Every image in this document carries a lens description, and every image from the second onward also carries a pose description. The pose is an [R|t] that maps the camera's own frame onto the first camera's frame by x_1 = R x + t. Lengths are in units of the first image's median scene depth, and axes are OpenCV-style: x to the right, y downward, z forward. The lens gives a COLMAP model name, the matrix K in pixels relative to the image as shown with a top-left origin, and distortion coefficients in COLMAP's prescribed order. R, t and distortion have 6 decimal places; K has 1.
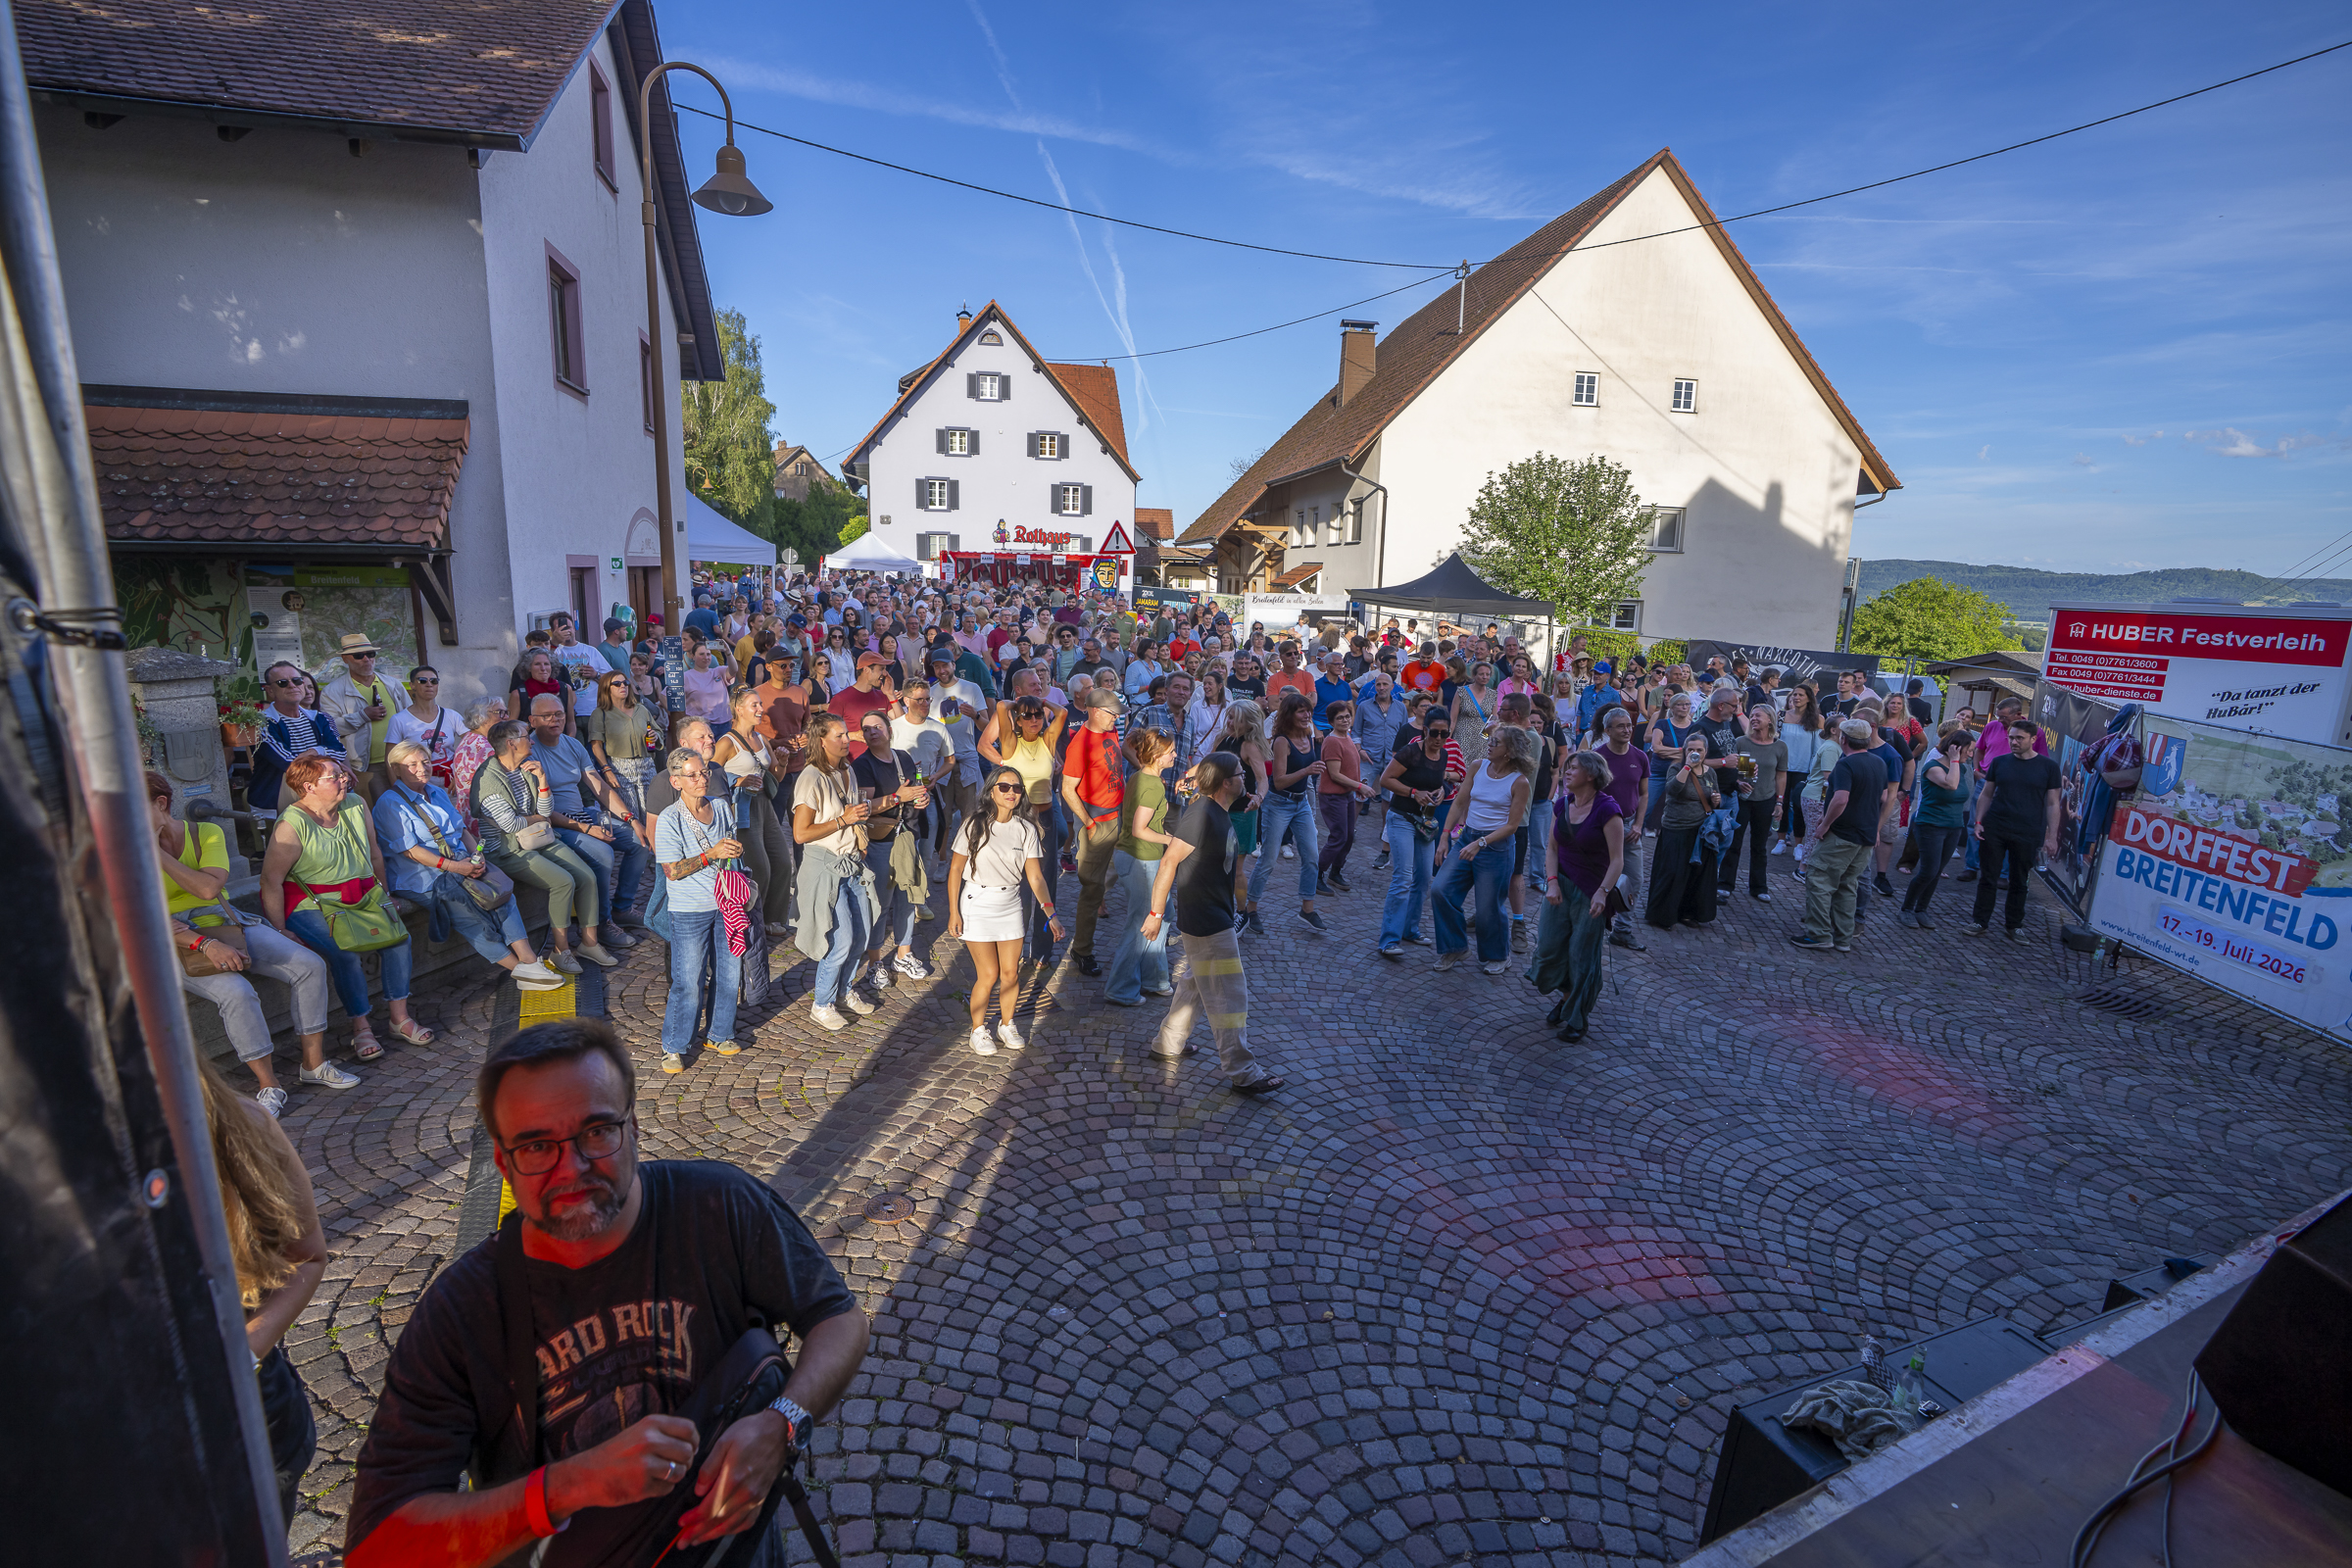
lens RADIAL K [[1096.9, 0, 1176.1], [0, 1096.9, 788.2], [0, 0, 1]] dist [-0.063332, 0.027247]
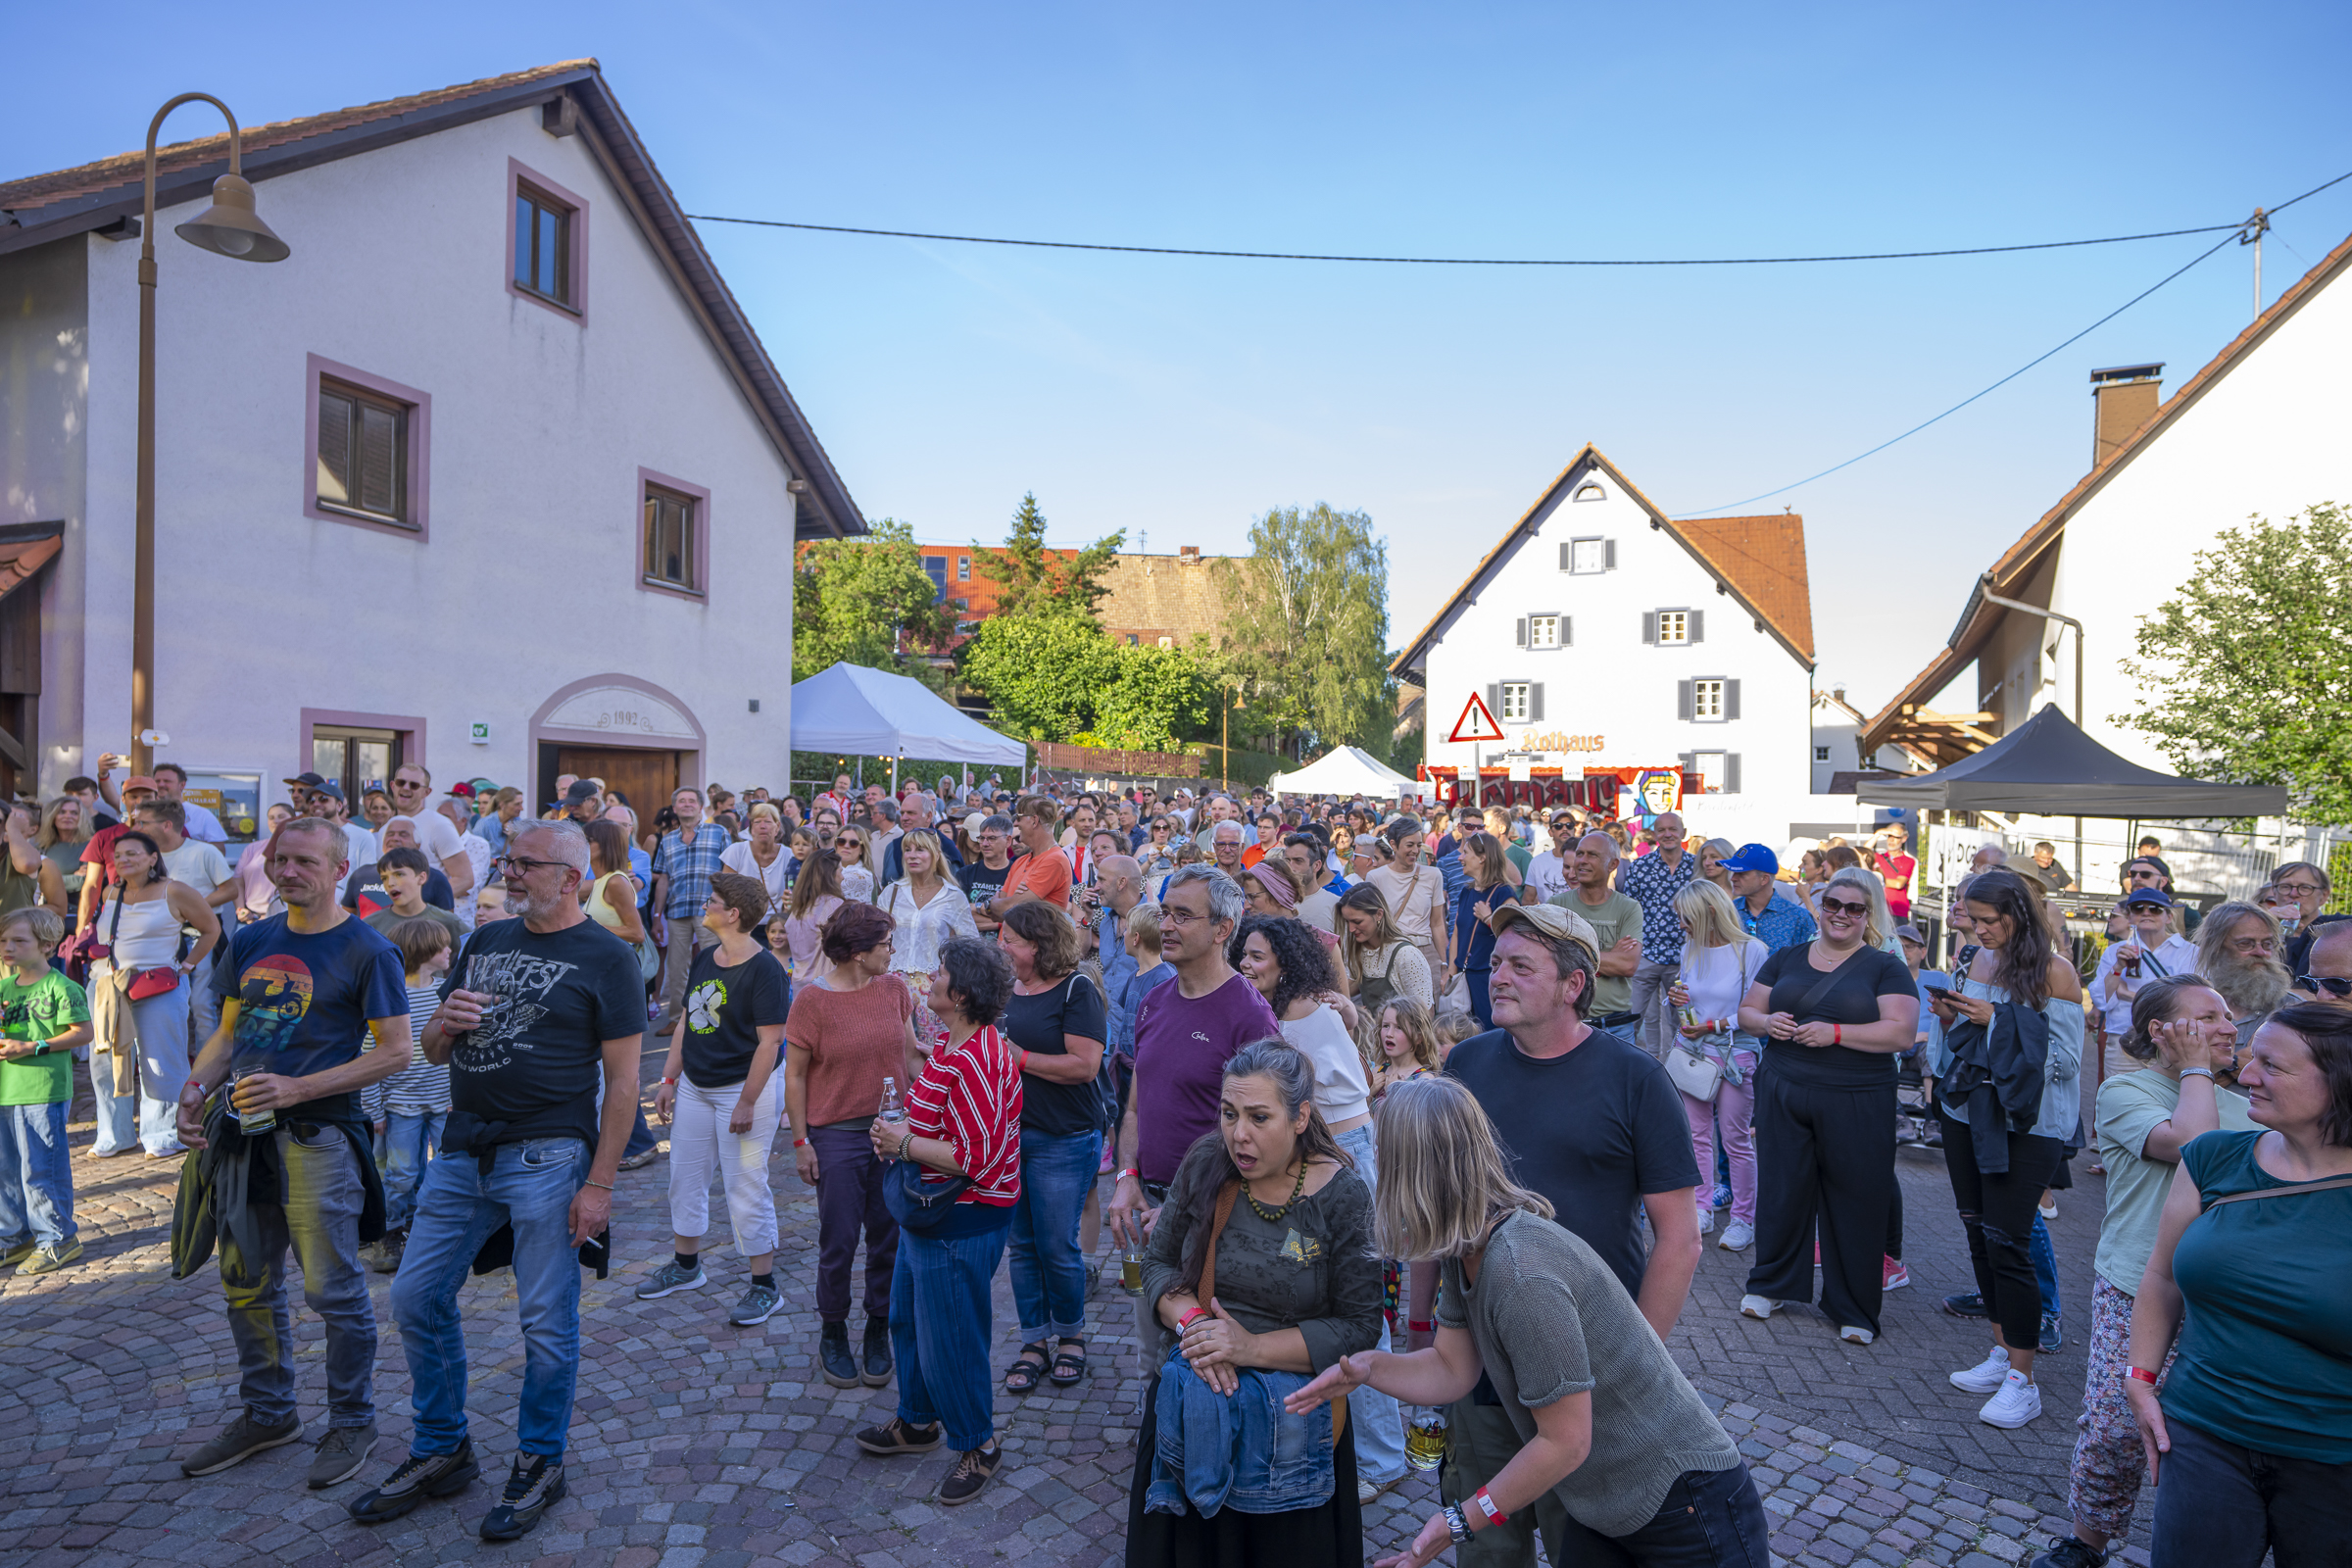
lens RADIAL K [[1420.9, 0, 1178.1], [0, 1420.9, 801.4], [0, 0, 1]] dist [-0.045923, 0.053559]
pose [[0.834156, -0.021595, -0.551105, 0.627642], [-0.096788, 0.977995, -0.184821, -0.015796], [0.542969, 0.207510, 0.813710, 0.545437]]
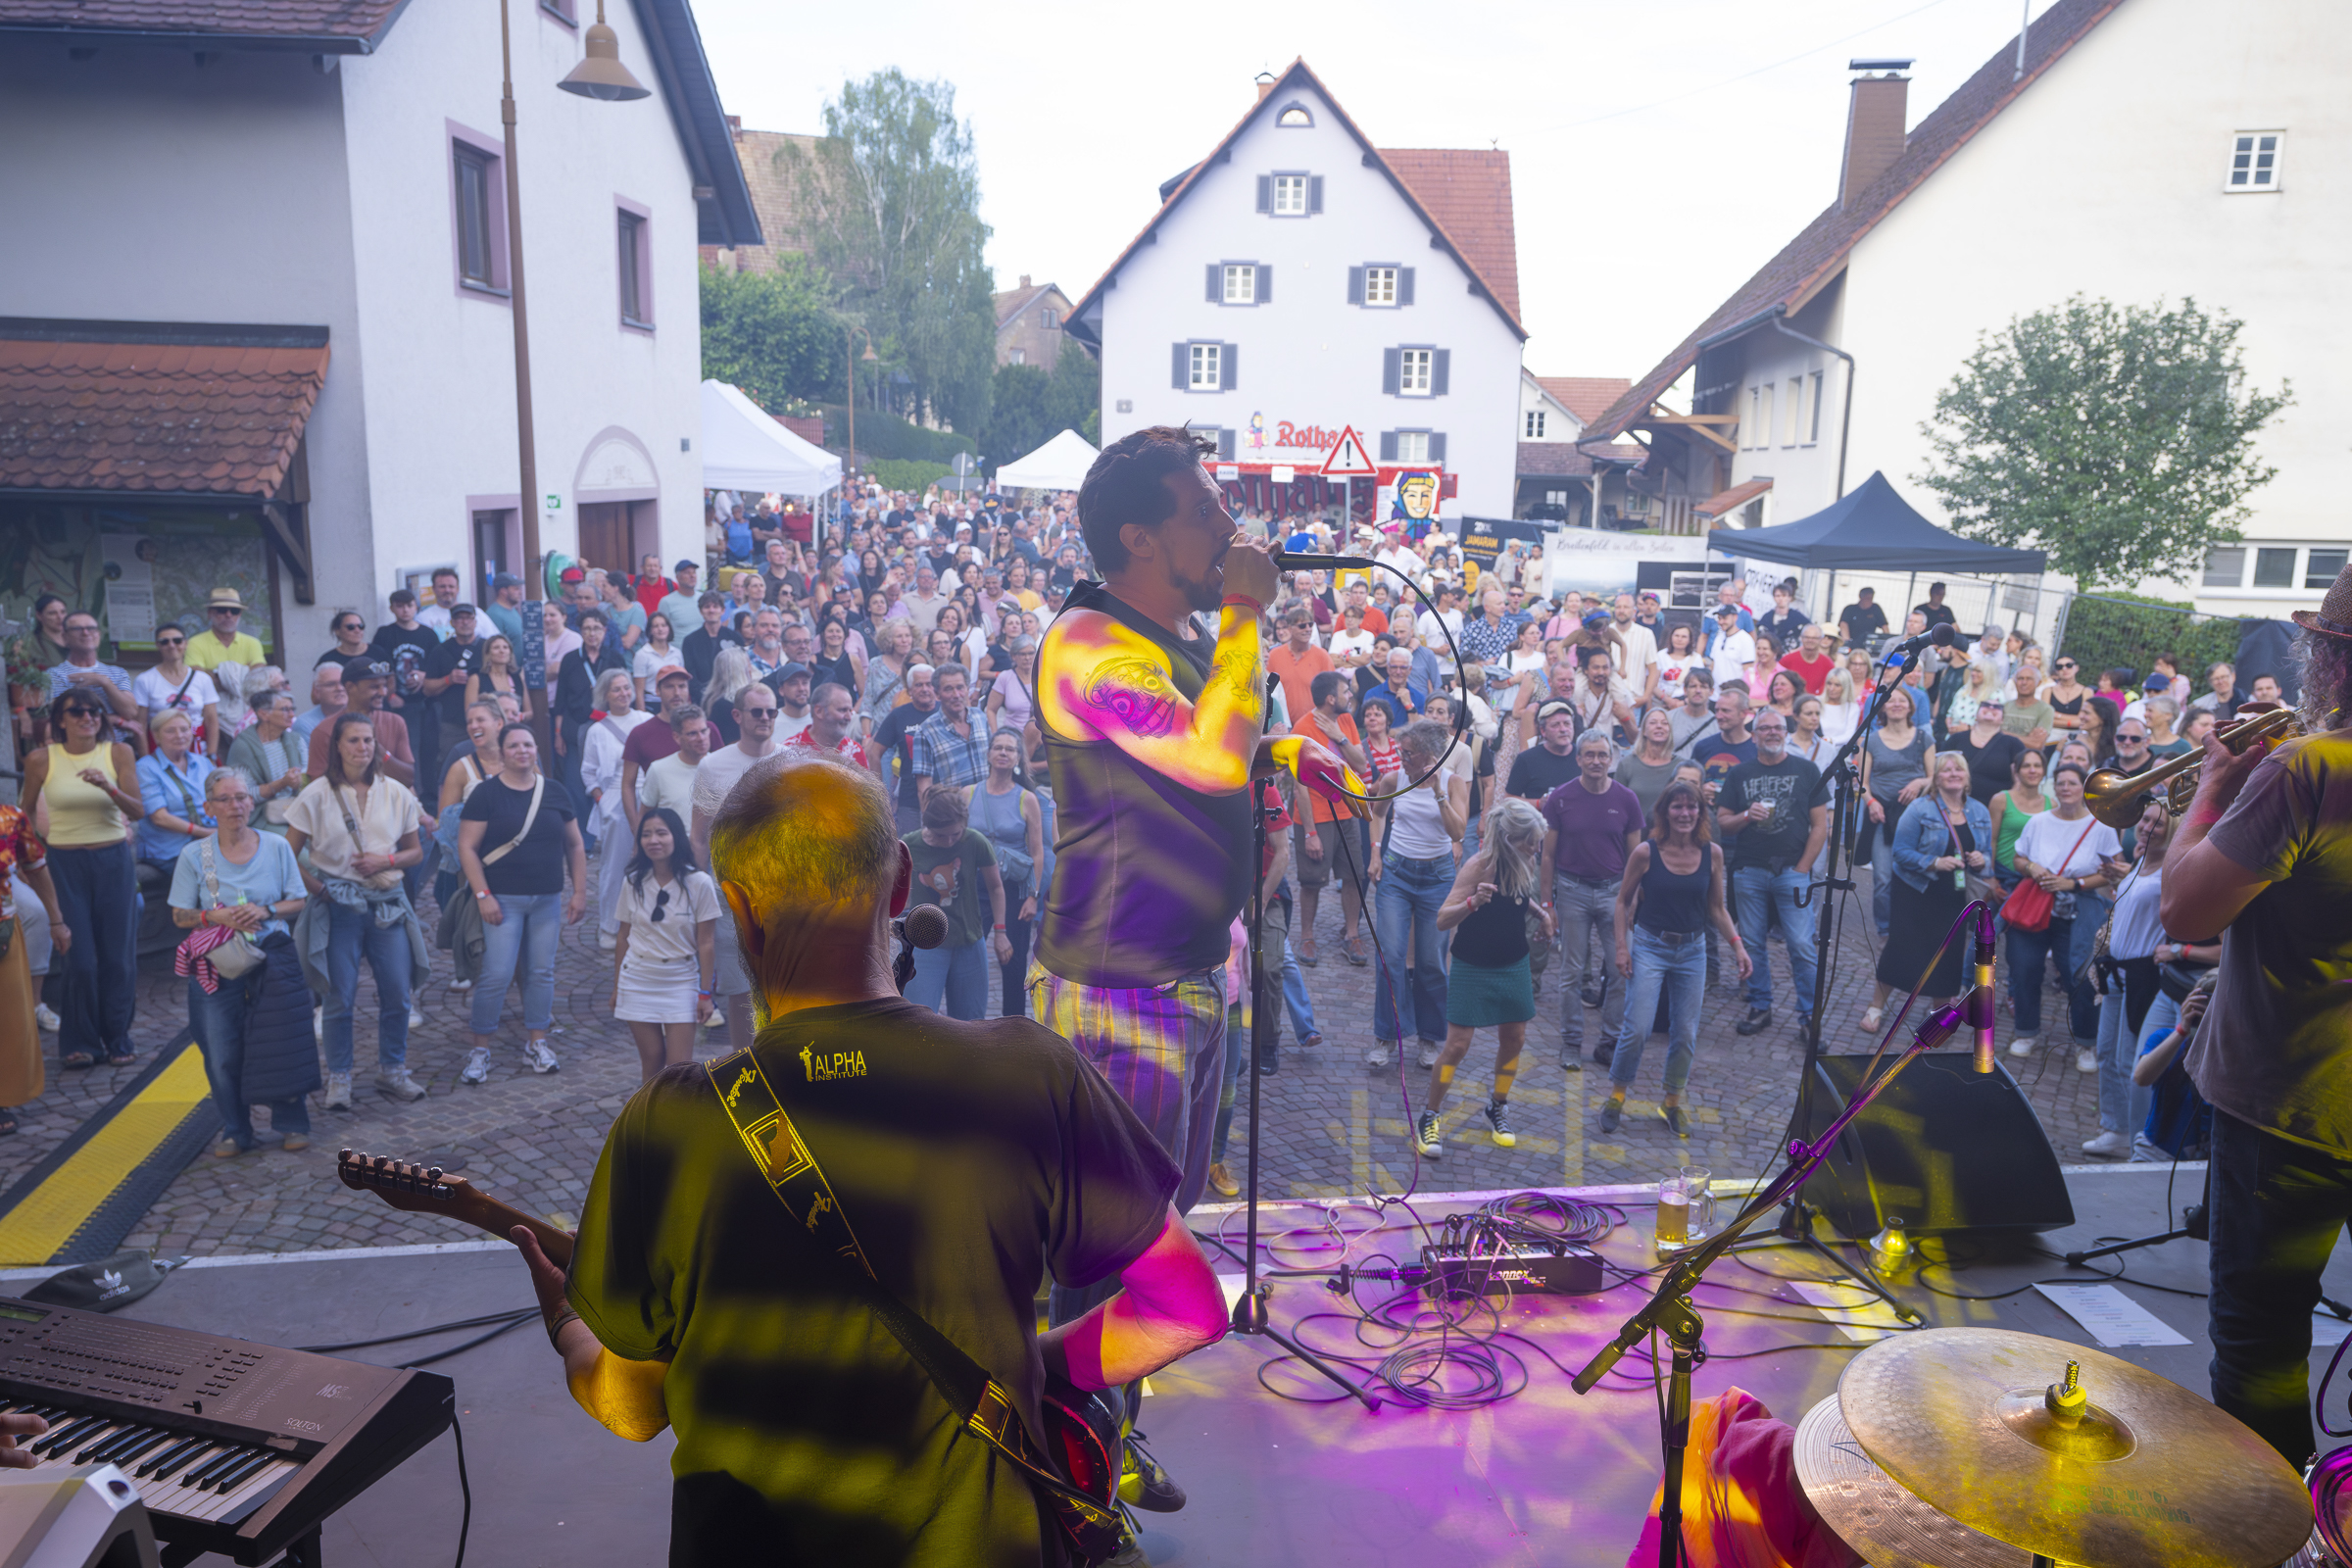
lens RADIAL K [[1847.8, 0, 1182.2], [0, 1847.8, 796.3], [0, 0, 1]] dist [0.019113, 0.037333]
pose [[0.962020, 0.045214, -0.269210, 0.382462], [-0.051599, 0.998528, -0.016686, 0.010017], [0.268060, 0.029944, 0.962937, -0.237320]]
